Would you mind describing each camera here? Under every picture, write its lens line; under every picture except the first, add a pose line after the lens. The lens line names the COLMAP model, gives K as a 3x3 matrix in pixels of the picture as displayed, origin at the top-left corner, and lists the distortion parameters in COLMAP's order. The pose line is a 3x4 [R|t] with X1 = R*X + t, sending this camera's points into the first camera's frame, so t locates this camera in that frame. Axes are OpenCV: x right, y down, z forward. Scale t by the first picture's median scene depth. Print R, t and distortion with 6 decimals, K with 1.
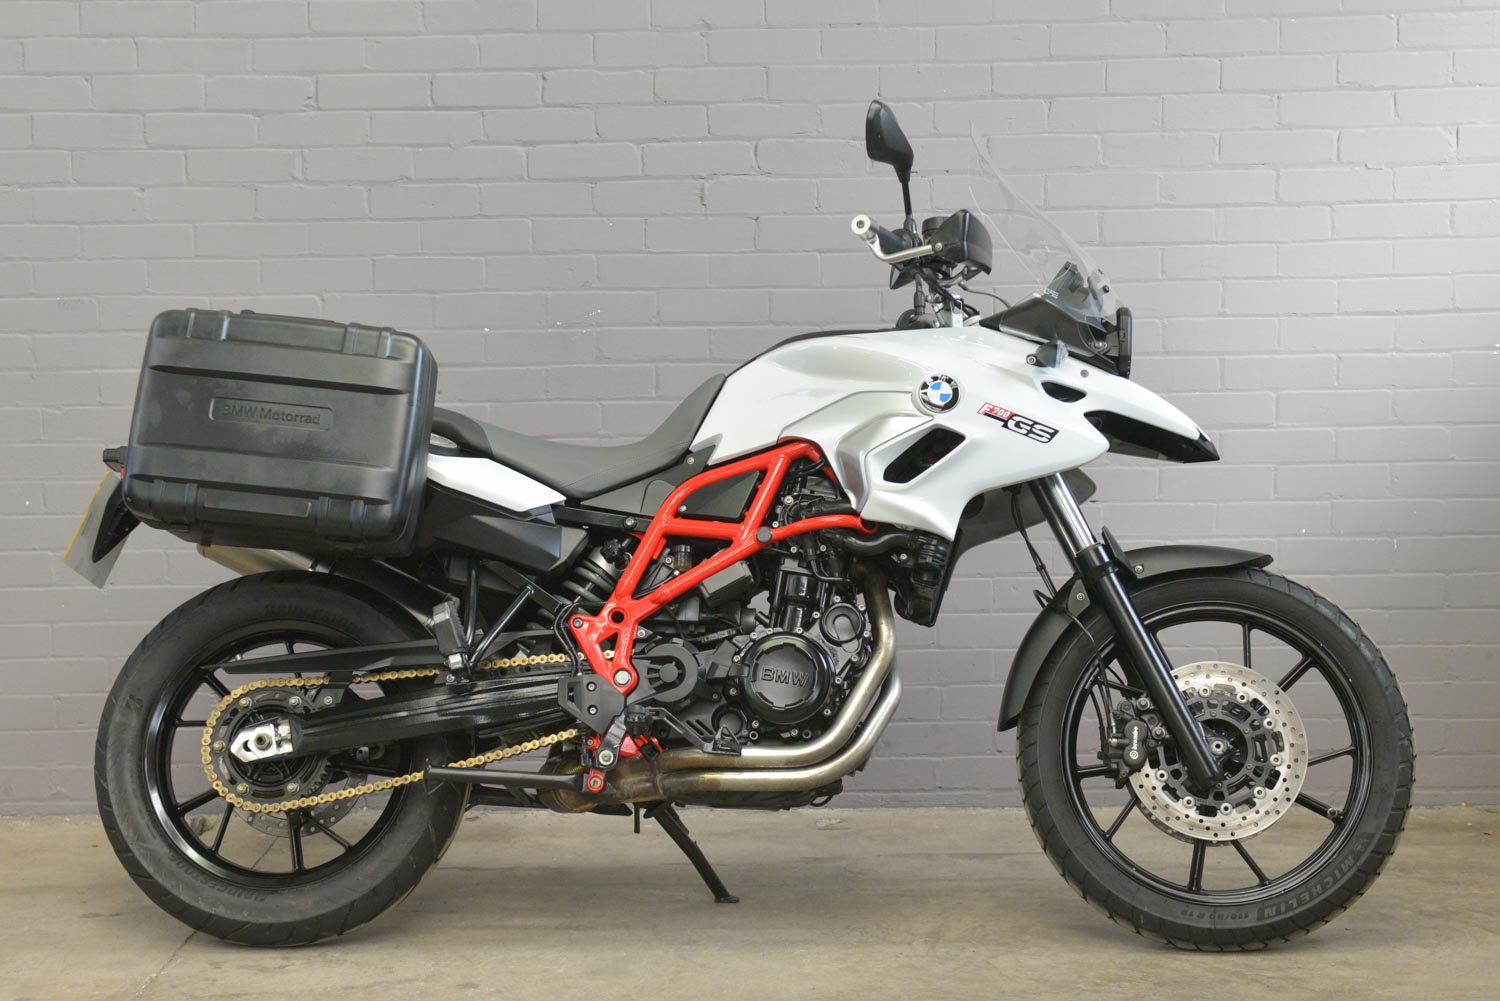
lens RADIAL K [[2763.0, 0, 715.1], [0, 2763.0, 510.1], [0, 0, 1]] dist [0.132261, 0.070607]
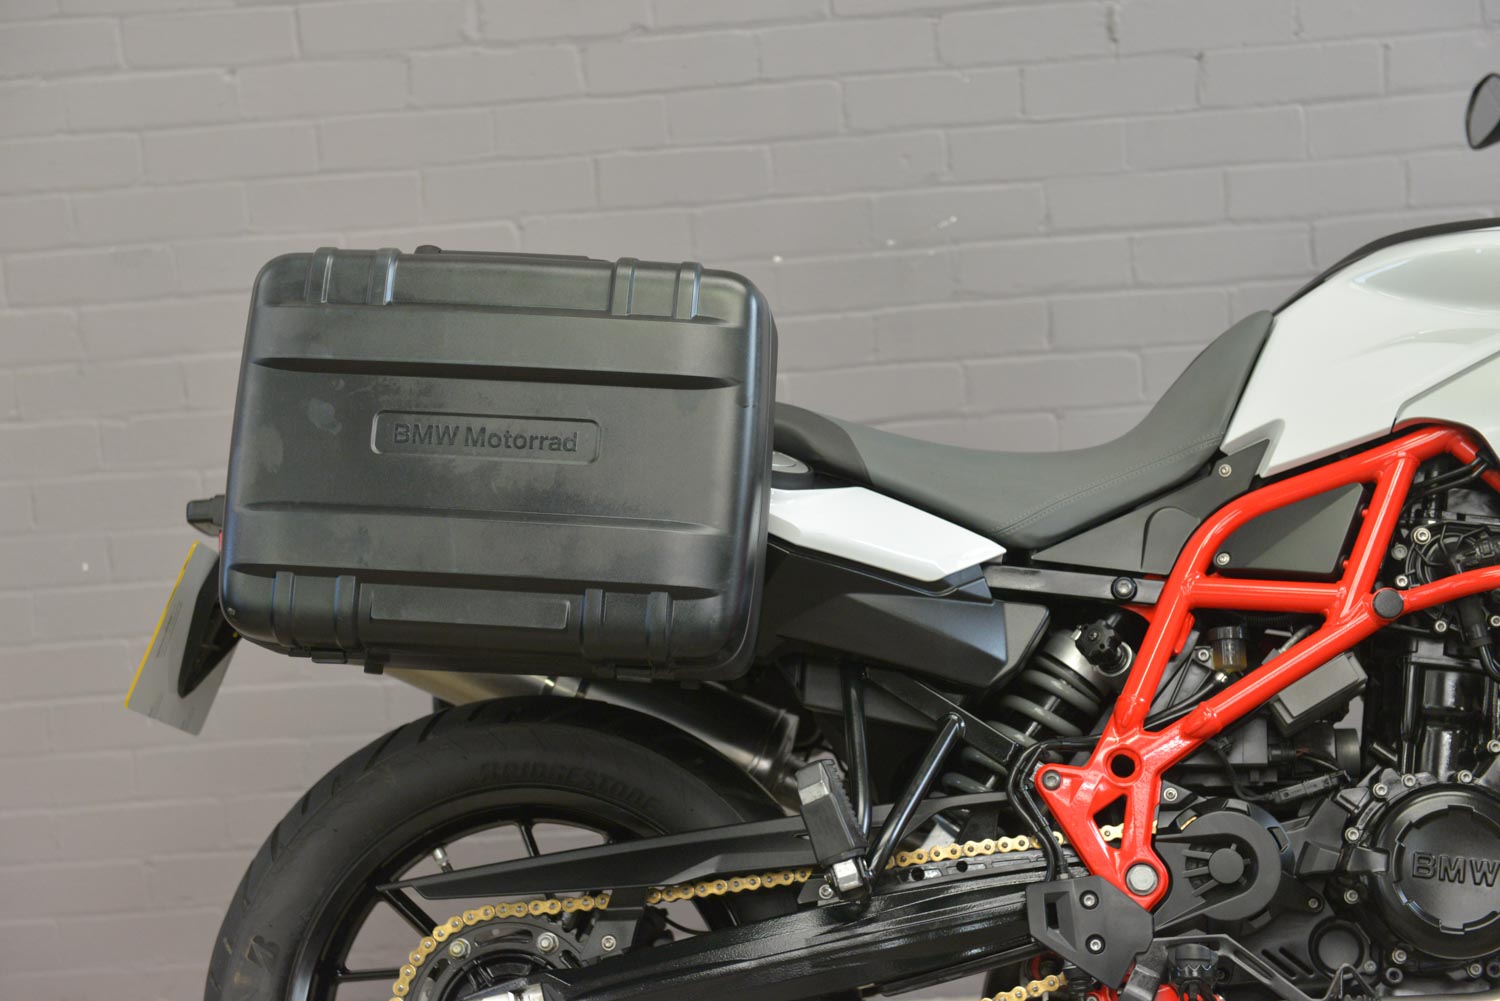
lens RADIAL K [[2971.8, 0, 763.6], [0, 2971.8, 492.5], [0, 0, 1]] dist [0.136671, -0.333208]
pose [[0.997821, -0.053972, -0.037953, -0.078356], [0.054555, 0.998405, 0.014502, -0.026996], [0.037110, -0.016541, 0.999174, 0.393362]]
